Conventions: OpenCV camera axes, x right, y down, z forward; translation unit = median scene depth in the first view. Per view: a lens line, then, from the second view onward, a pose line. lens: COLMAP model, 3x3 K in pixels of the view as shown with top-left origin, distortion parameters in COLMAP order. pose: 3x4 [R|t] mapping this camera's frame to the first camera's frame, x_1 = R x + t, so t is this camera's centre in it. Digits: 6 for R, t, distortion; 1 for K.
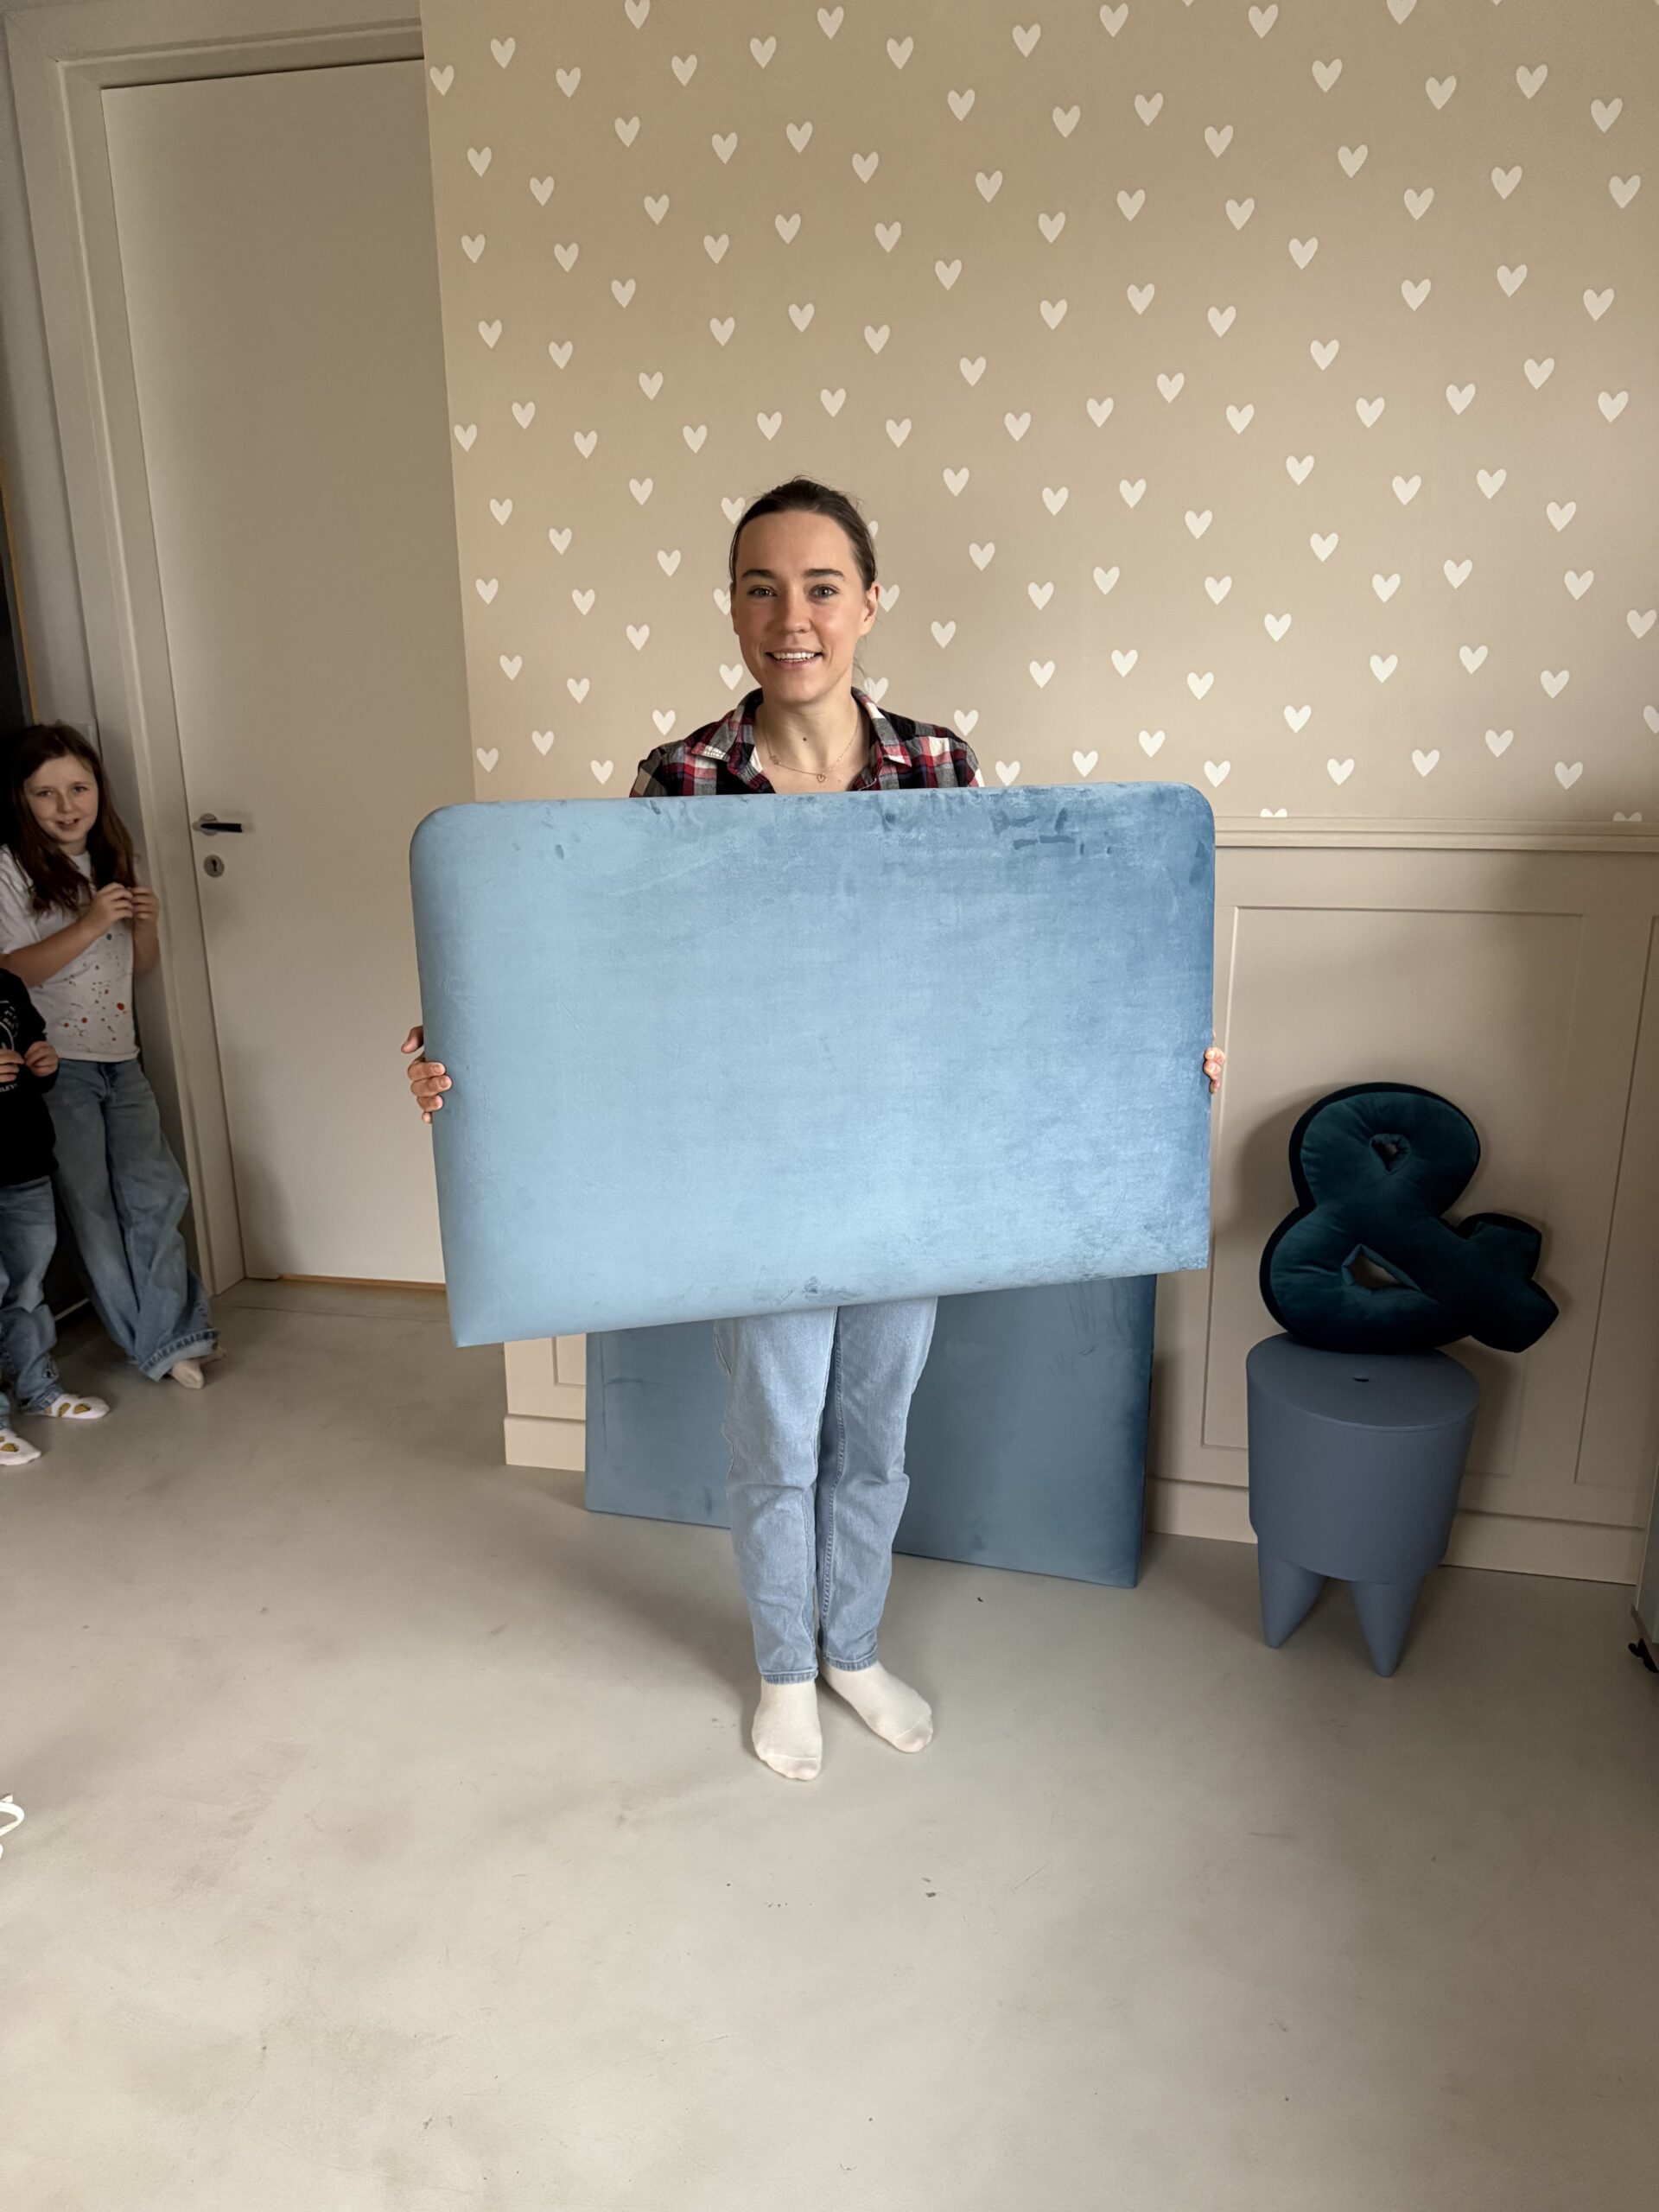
lens RADIAL K [[1566.0, 0, 836.9], [0, 1566.0, 1113.3], [0, 0, 1]] dist [-0.001822, -0.008892]
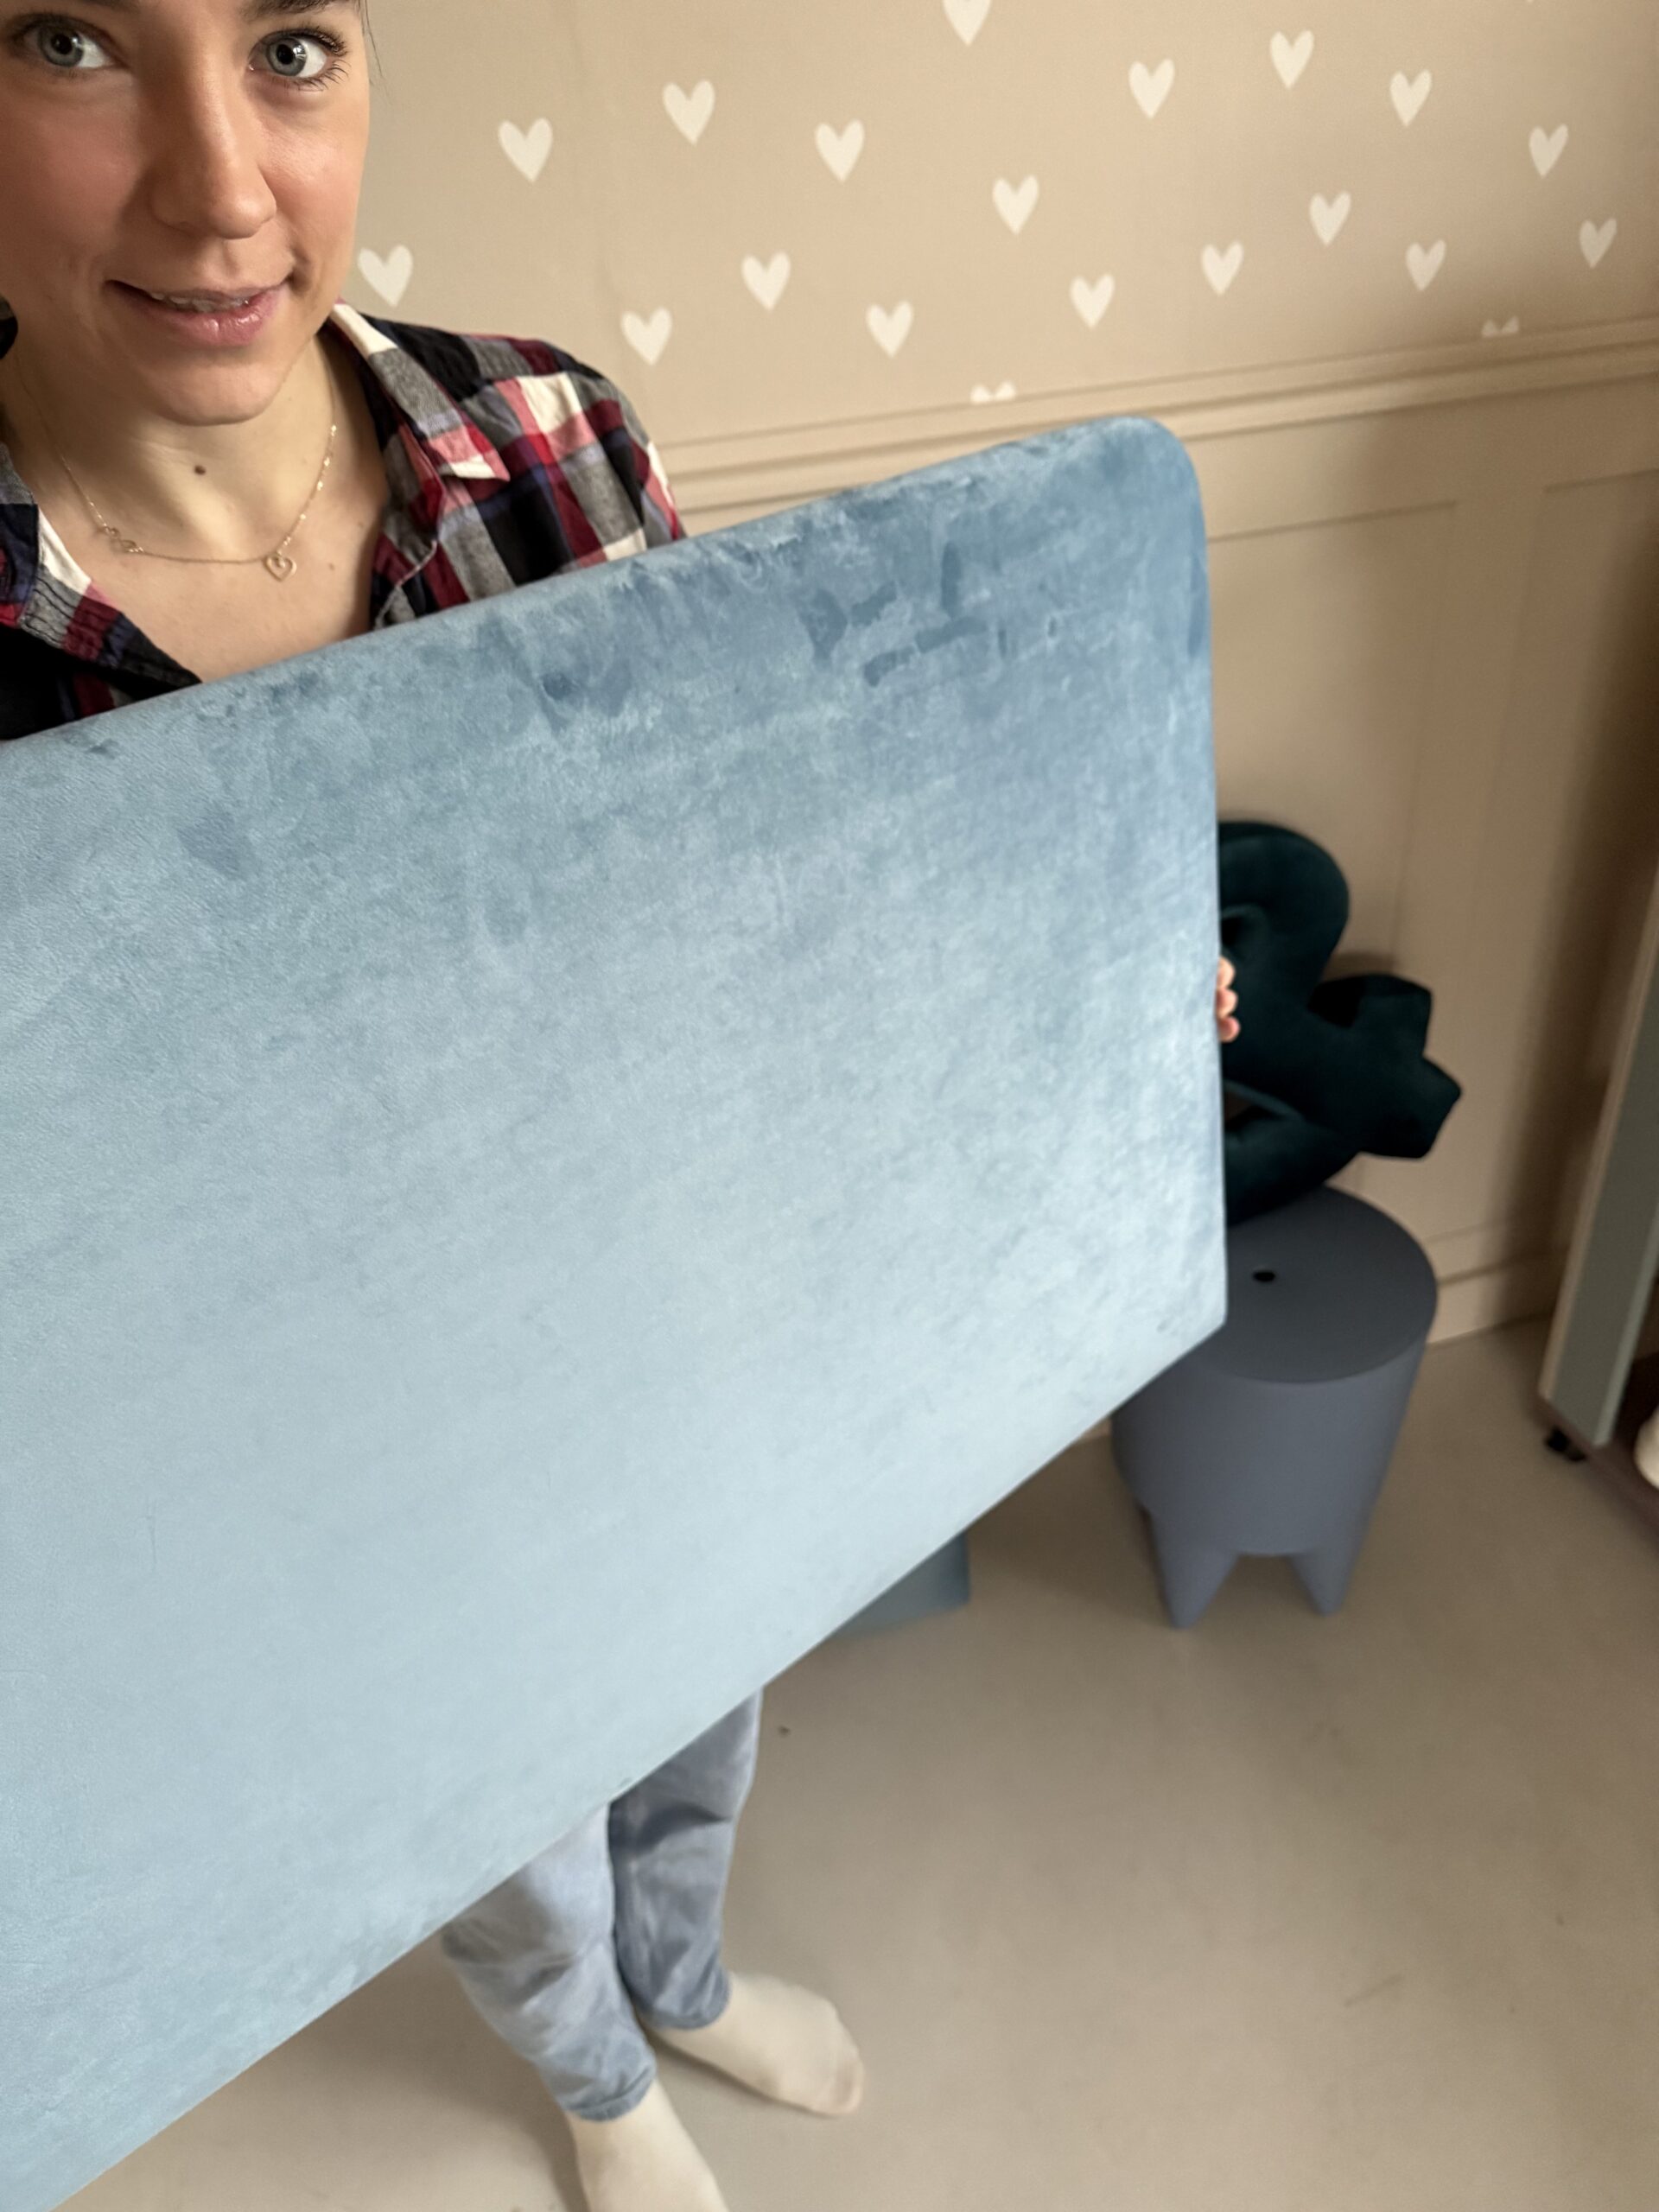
lens RADIAL K [[1519.7, 0, 889.0], [0, 1519.7, 1102.8], [0, 0, 1]] dist [-0.001240, -0.003328]
pose [[0.881980, -0.307461, 0.357183, -0.035008], [0.188449, 0.924738, 0.330676, -0.150202], [-0.431971, -0.224339, 0.873541, 0.500374]]
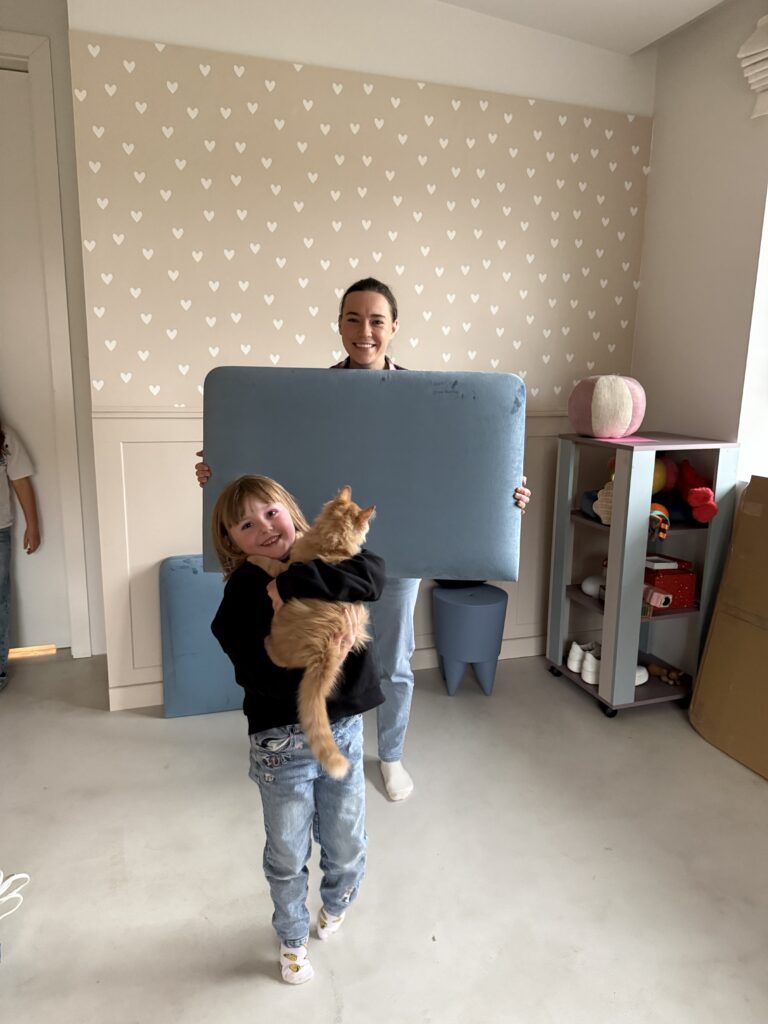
lens RADIAL K [[722.4, 0, 389.9], [0, 722.4, 514.6], [0, 0, 1]] dist [0.015232, -0.031201]
pose [[0.856158, -0.084172, 0.509812, -0.476047], [0.119920, 0.992072, -0.037593, 0.053179], [-0.502606, 0.093322, 0.859464, -0.097434]]
